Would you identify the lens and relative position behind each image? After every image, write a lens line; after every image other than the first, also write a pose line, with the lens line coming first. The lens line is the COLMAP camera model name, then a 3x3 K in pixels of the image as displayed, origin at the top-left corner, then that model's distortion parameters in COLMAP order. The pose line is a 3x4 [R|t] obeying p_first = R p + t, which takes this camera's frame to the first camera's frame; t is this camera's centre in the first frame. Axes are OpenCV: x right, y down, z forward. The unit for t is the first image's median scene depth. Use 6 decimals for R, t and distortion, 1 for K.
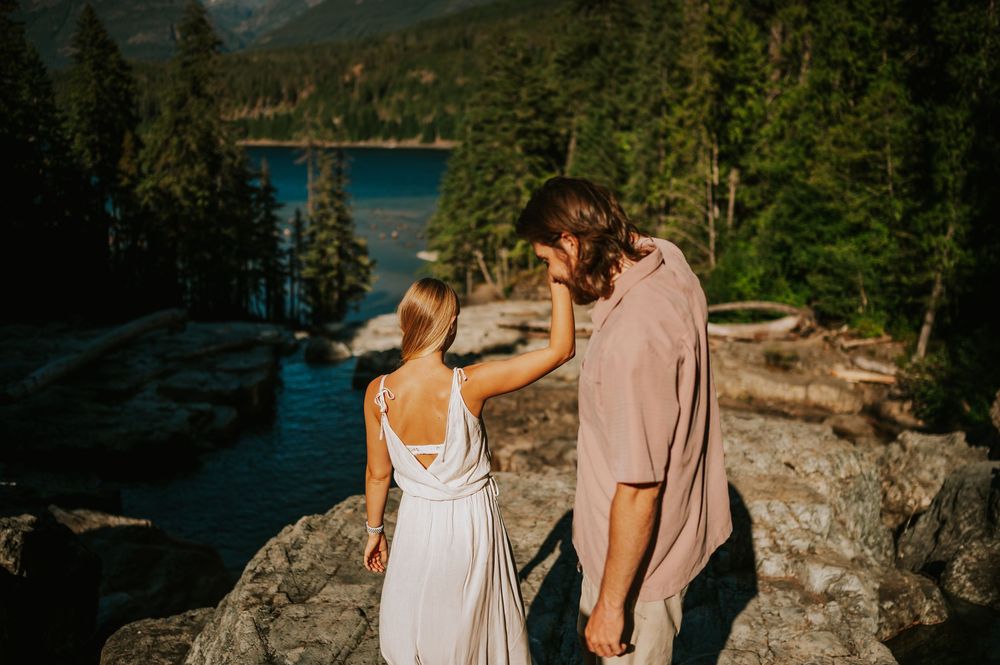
lens RADIAL K [[976.1, 0, 514.6], [0, 976.1, 353.5], [0, 0, 1]] dist [-0.050095, 0.009229]
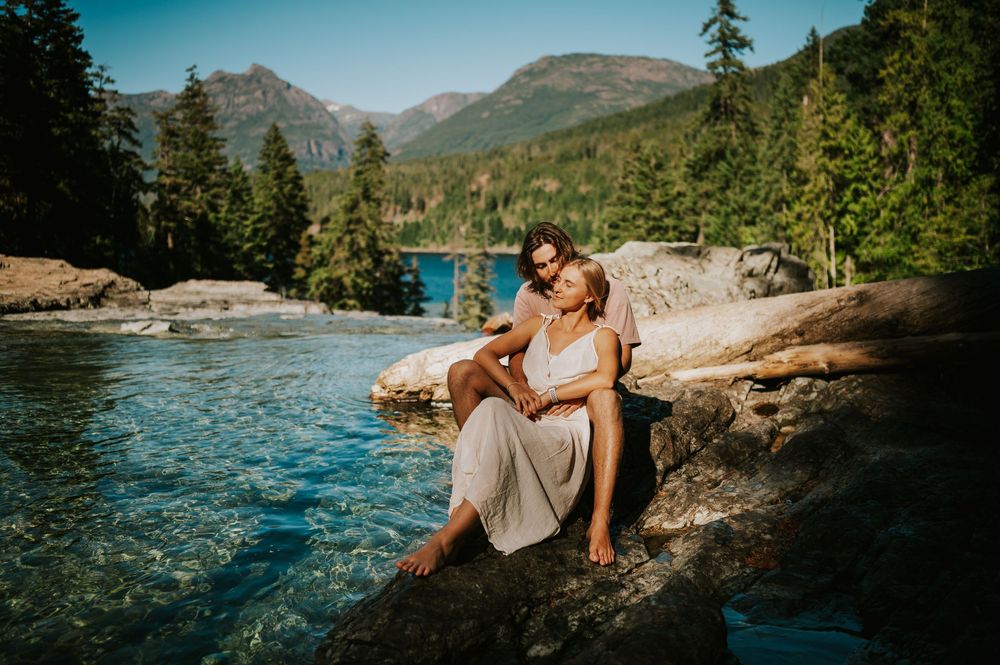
lens RADIAL K [[1006.0, 0, 495.7], [0, 1006.0, 351.2], [0, 0, 1]] dist [-0.041945, 0.002827]
pose [[0.990920, 0.007121, -0.134262, -0.016643], [-0.022494, 0.993303, -0.113331, 0.045120], [0.132556, 0.115322, 0.984444, -0.135701]]
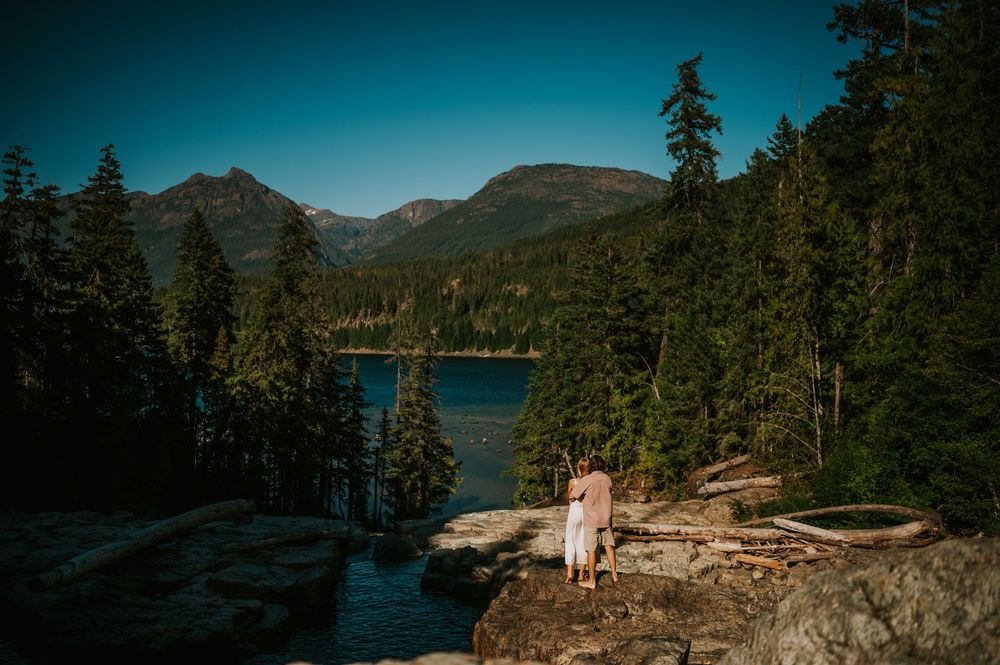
lens RADIAL K [[971.6, 0, 507.0], [0, 971.6, 331.0], [0, 0, 1]] dist [-0.044423, -0.004013]
pose [[0.994656, 0.003902, -0.103170, 0.003523], [-0.028330, 0.971245, -0.236389, 0.007054], [0.099281, 0.238049, 0.966166, 0.049085]]
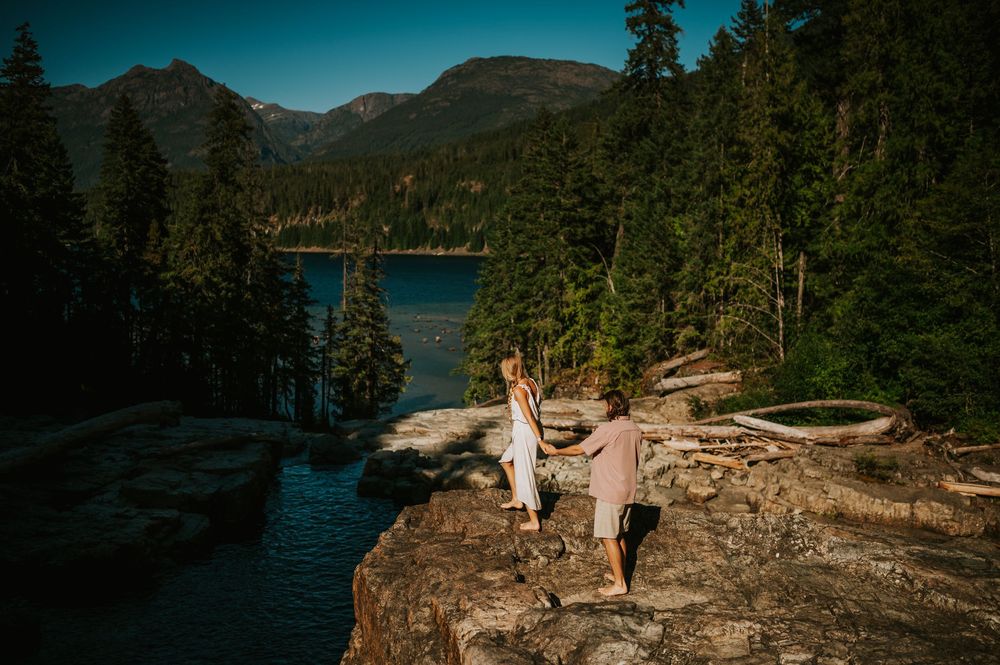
lens RADIAL K [[971.6, 0, 507.0], [0, 971.6, 331.0], [0, 0, 1]] dist [-0.044423, -0.004013]
pose [[0.998281, 0.007797, -0.058091, 0.006533], [-0.015651, 0.990585, -0.135998, 0.004015], [0.056484, 0.136674, 0.989004, 0.095342]]
